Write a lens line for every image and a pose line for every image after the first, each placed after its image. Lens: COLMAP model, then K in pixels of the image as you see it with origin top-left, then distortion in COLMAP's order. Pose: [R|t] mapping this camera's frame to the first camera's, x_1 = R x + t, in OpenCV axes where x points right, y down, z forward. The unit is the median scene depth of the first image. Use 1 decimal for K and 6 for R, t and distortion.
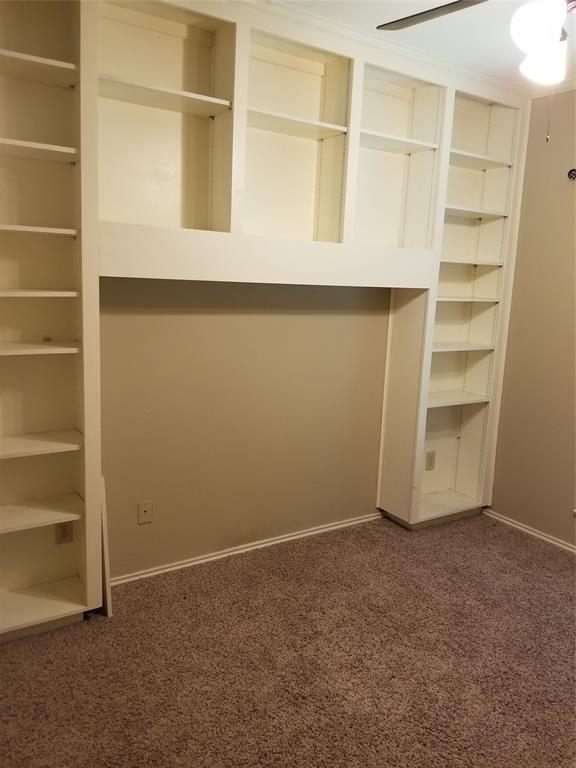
lens RADIAL K [[602.2, 0, 288.2], [0, 602.2, 370.4], [0, 0, 1]] dist [0.103916, -0.175388]
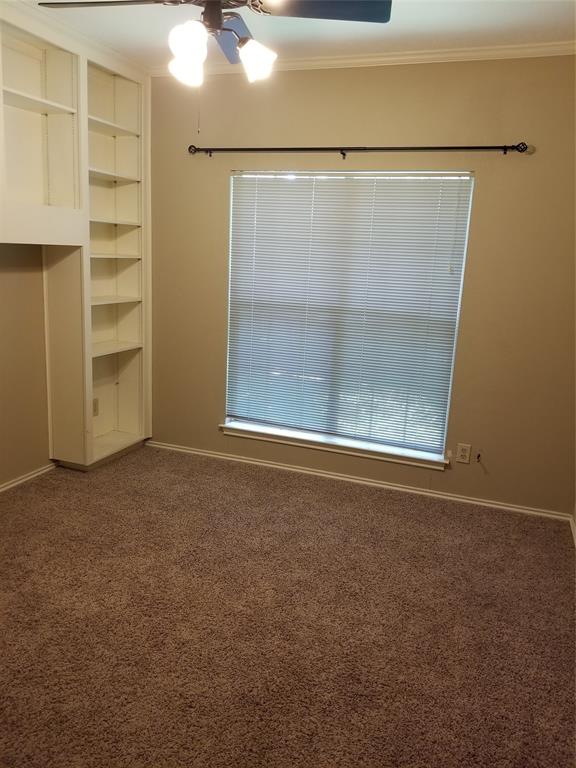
lens RADIAL K [[602.2, 0, 288.2], [0, 602.2, 370.4], [0, 0, 1]] dist [0.103916, -0.175388]
pose [[0.810709, -0.118515, 0.573328, -0.112334], [0.080198, 0.992545, 0.091770, 0.013343], [-0.579930, -0.028419, 0.814170, -0.090260]]
